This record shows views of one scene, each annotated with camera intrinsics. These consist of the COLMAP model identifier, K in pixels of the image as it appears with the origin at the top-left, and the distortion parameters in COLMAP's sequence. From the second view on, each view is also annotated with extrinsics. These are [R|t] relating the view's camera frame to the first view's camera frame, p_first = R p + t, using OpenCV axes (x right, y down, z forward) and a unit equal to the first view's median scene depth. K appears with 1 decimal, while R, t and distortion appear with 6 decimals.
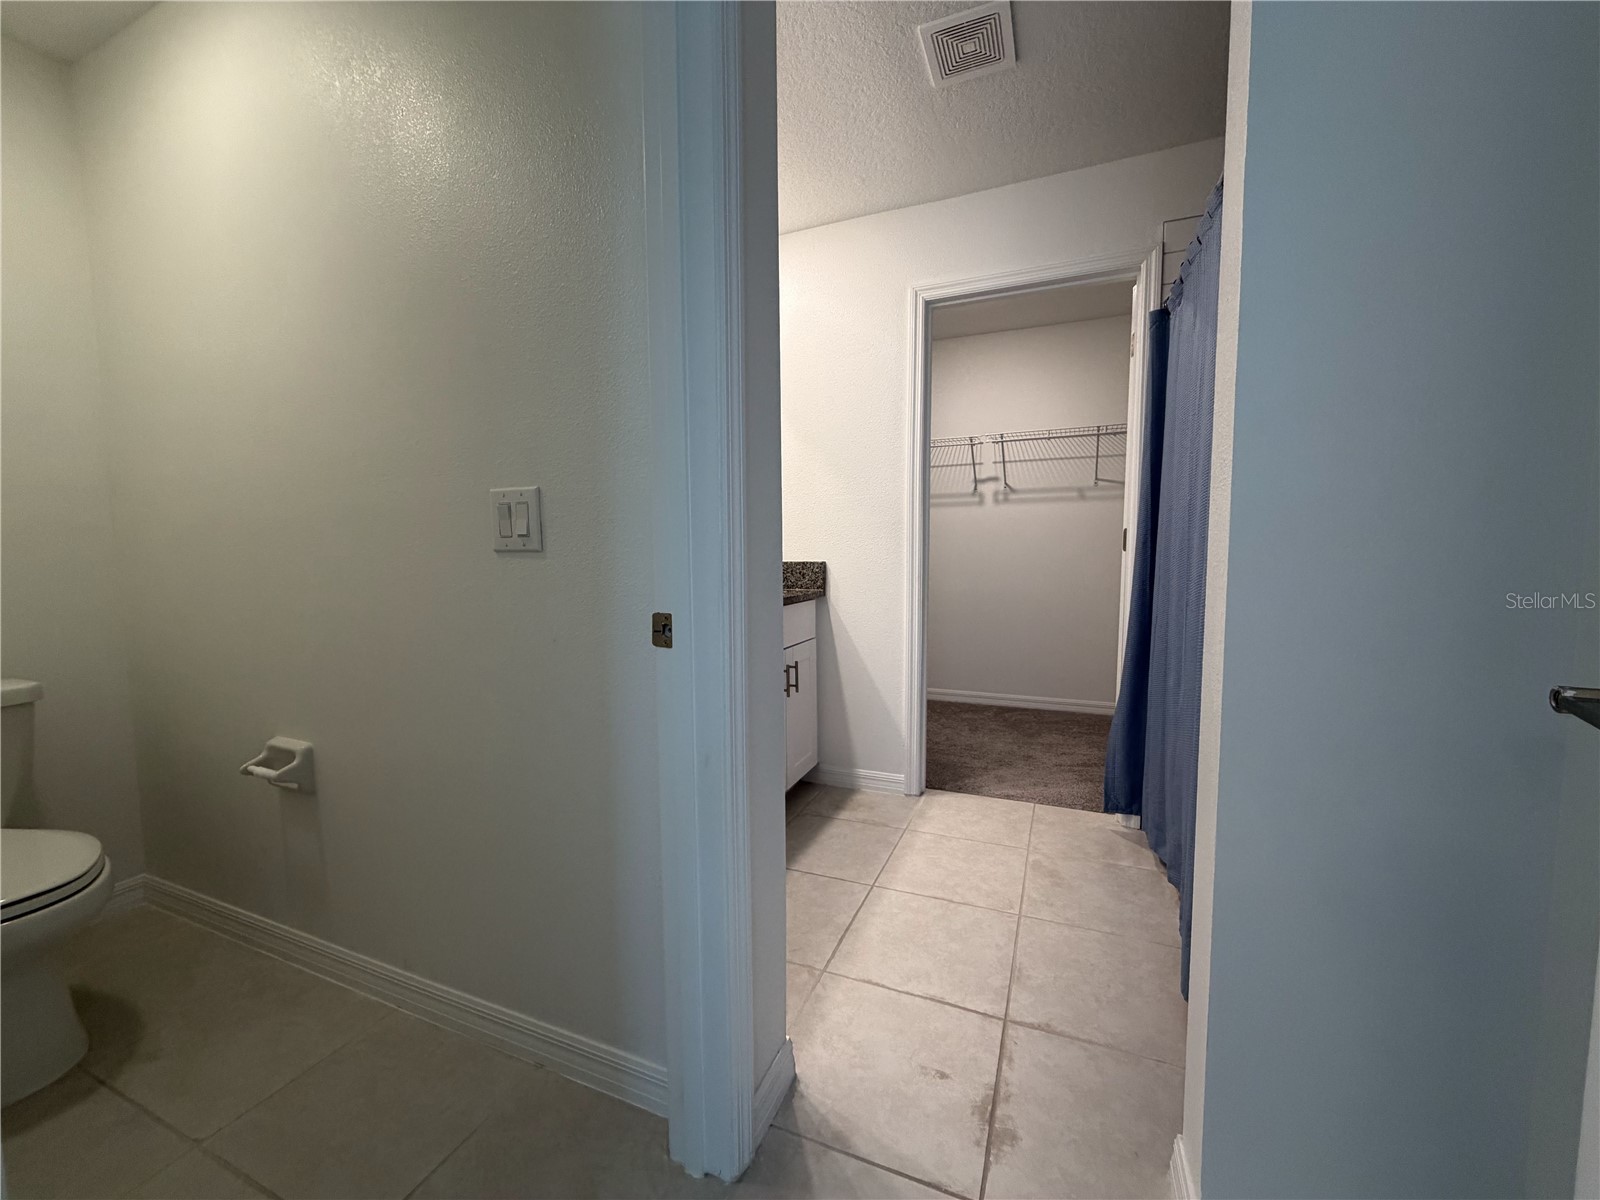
lens RADIAL K [[636.2, 0, 799.6], [0, 636.2, 598.7], [0, 0, 1]] dist [-0.002016, 0.001017]
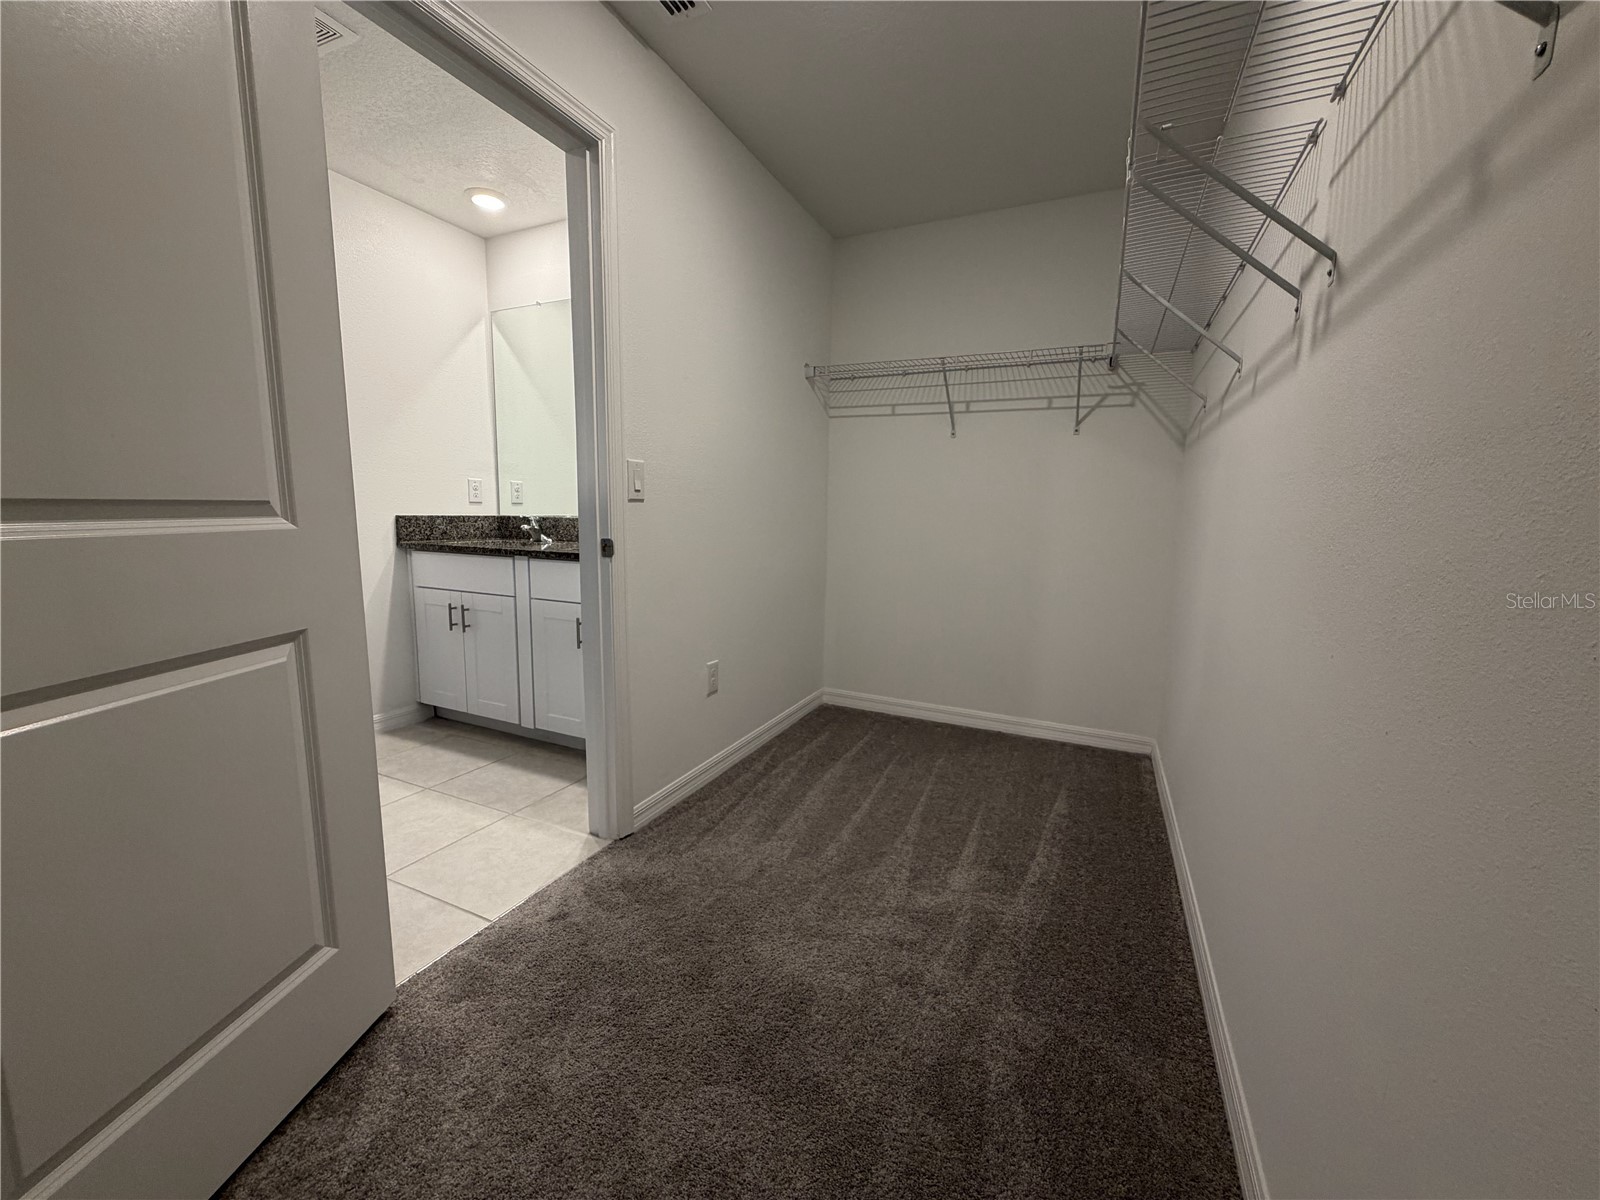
lens RADIAL K [[636.2, 0, 792.9], [0, 636.2, 600.9], [0, 0, 1]] dist [-0.002016, 0.001017]
pose [[-0.042439, 0.148352, -0.988024, 1.707744], [-0.098852, 0.983439, 0.151909, -0.203702], [0.994197, 0.104115, -0.027071, 2.356723]]
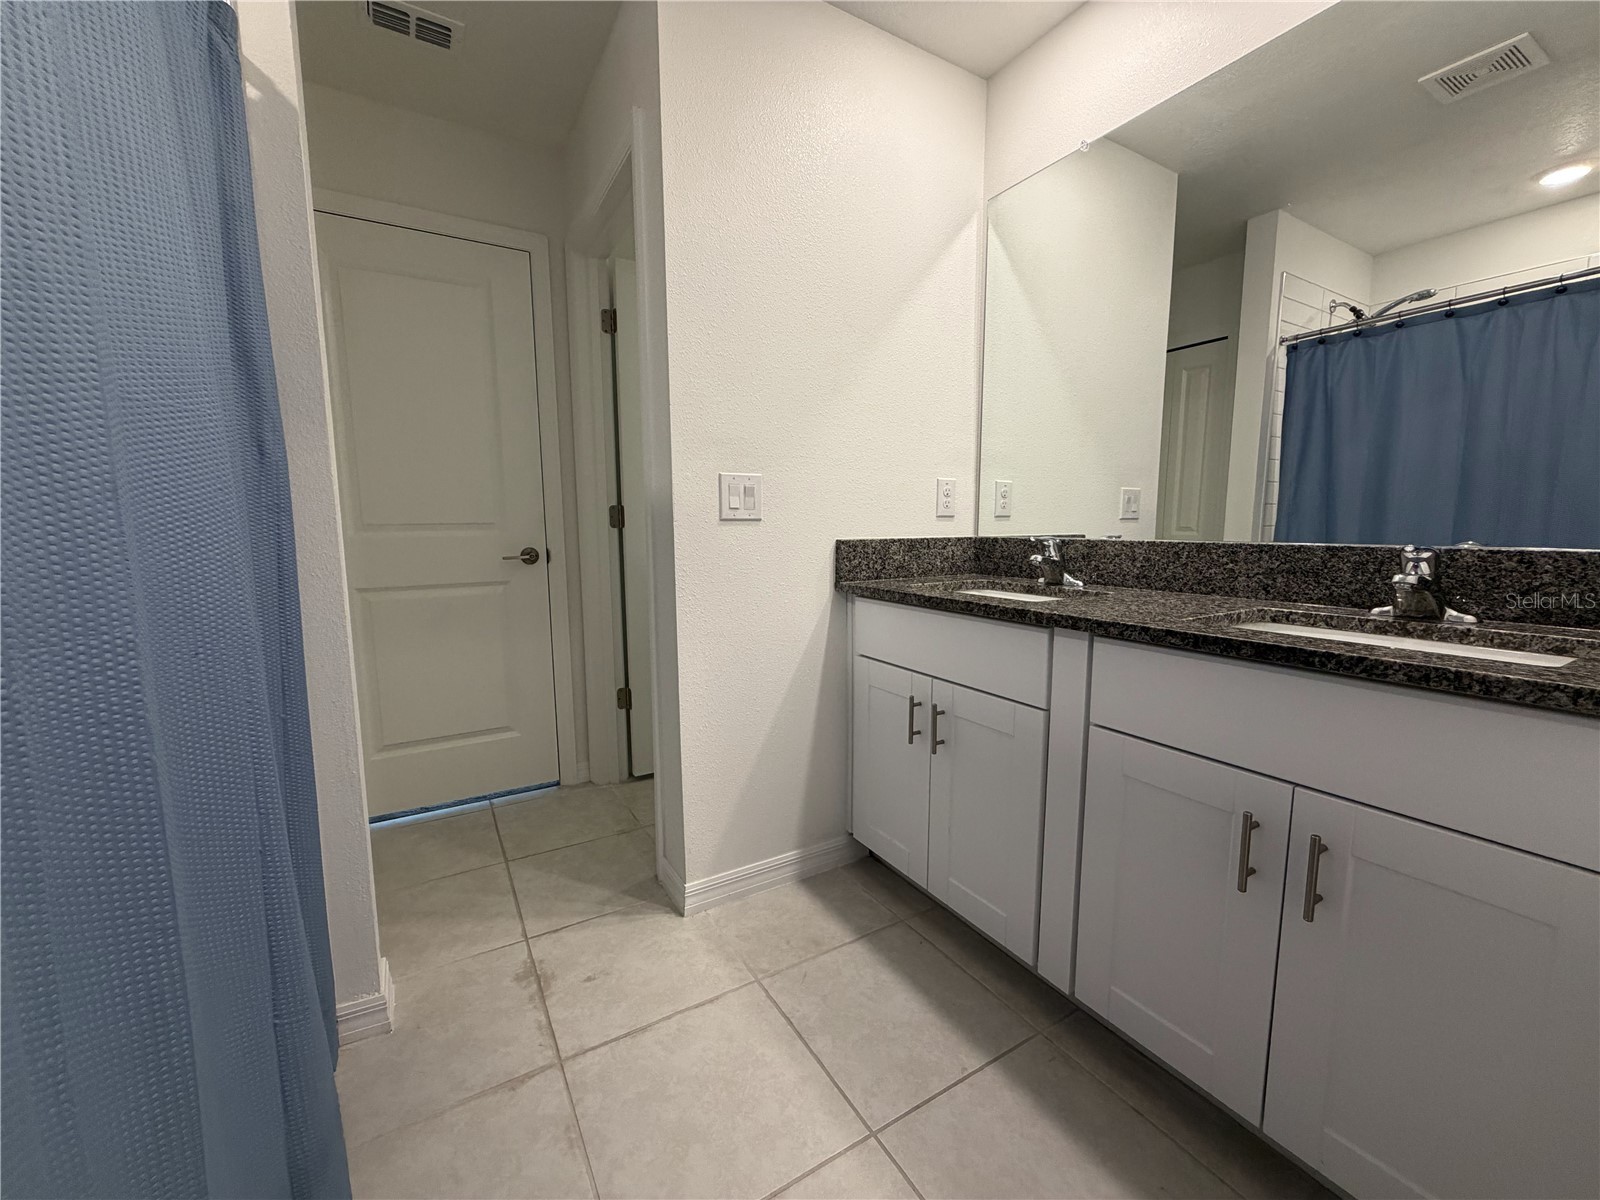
lens RADIAL K [[636.2, 0, 799.3], [0, 636.2, 600.8], [0, 0, 1]] dist [-0.002016, 0.001017]
pose [[-0.586088, 0.113277, -0.802290, 0.764624], [-0.054852, 0.982360, 0.178773, -0.140450], [0.808388, 0.148784, -0.569537, 1.674936]]
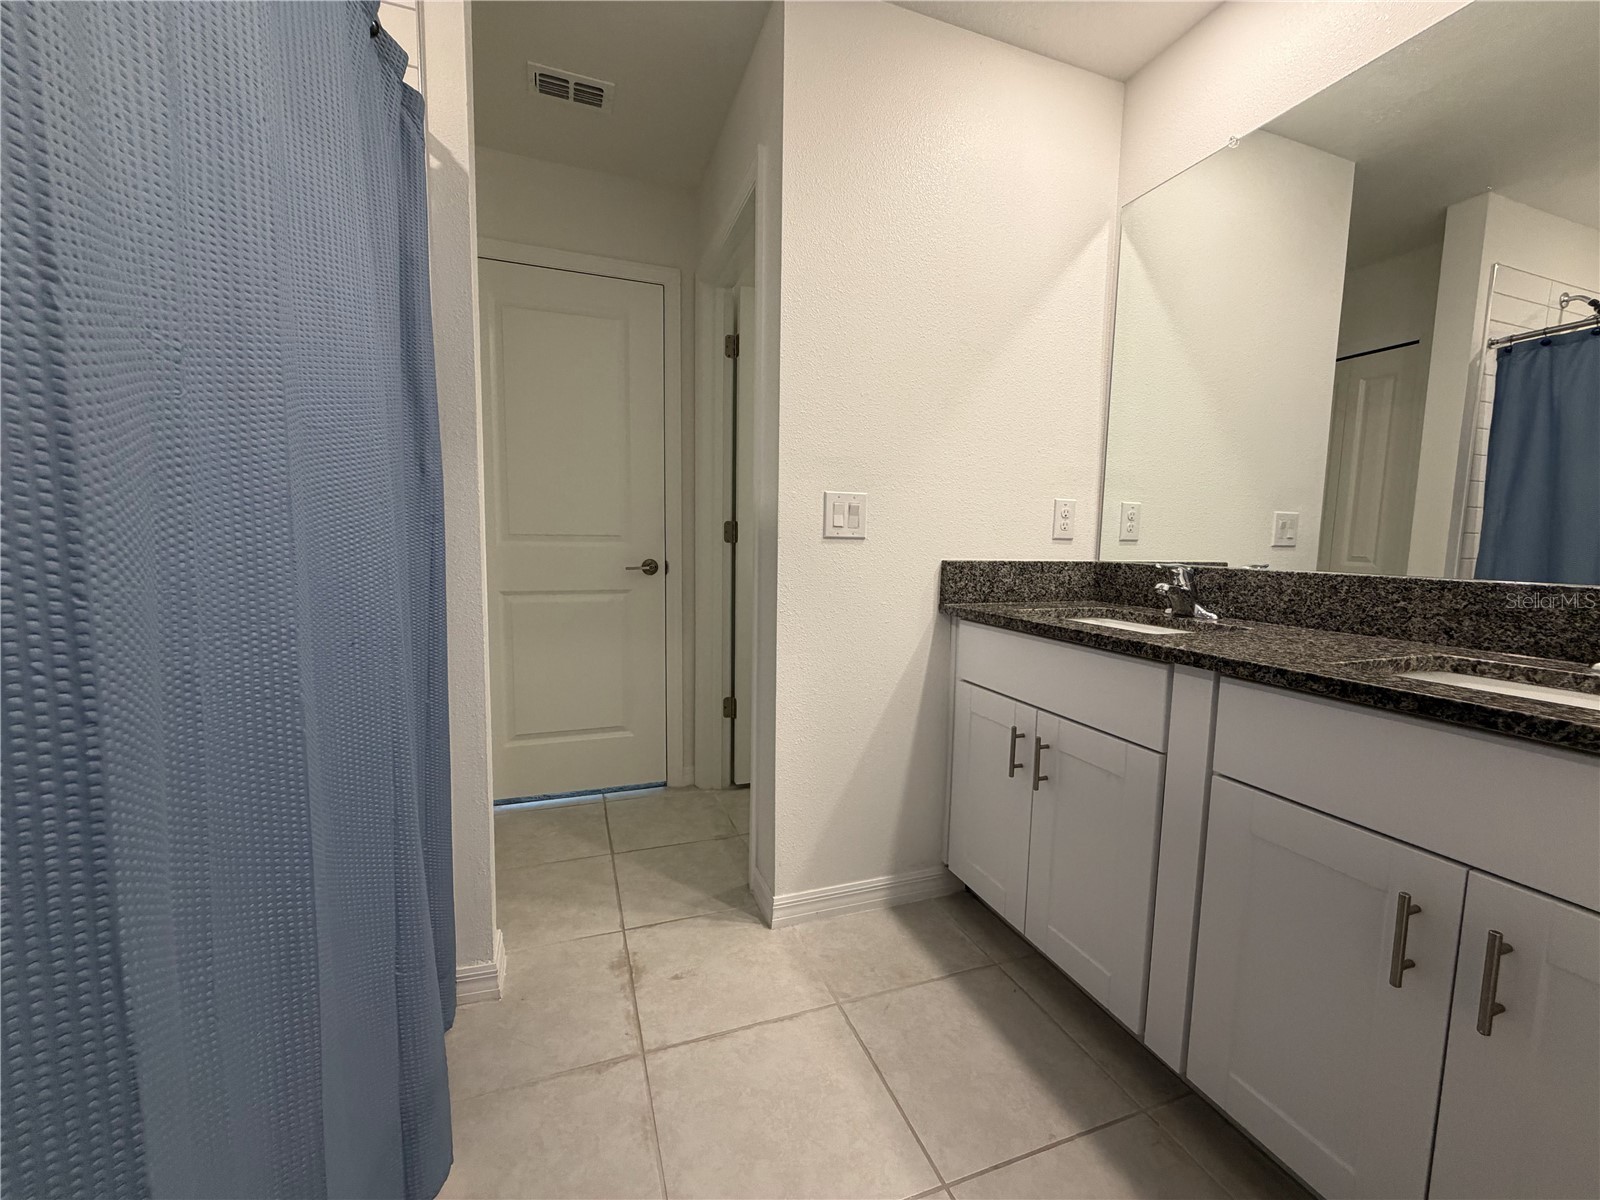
lens RADIAL K [[636.2, 0, 800.1], [0, 636.2, 601.2], [0, 0, 1]] dist [-0.002016, 0.001017]
pose [[-0.725832, 0.065347, -0.684761, 0.745227], [-0.066389, 0.984175, 0.164291, -0.144713], [0.684660, 0.164708, -0.710008, 1.698829]]
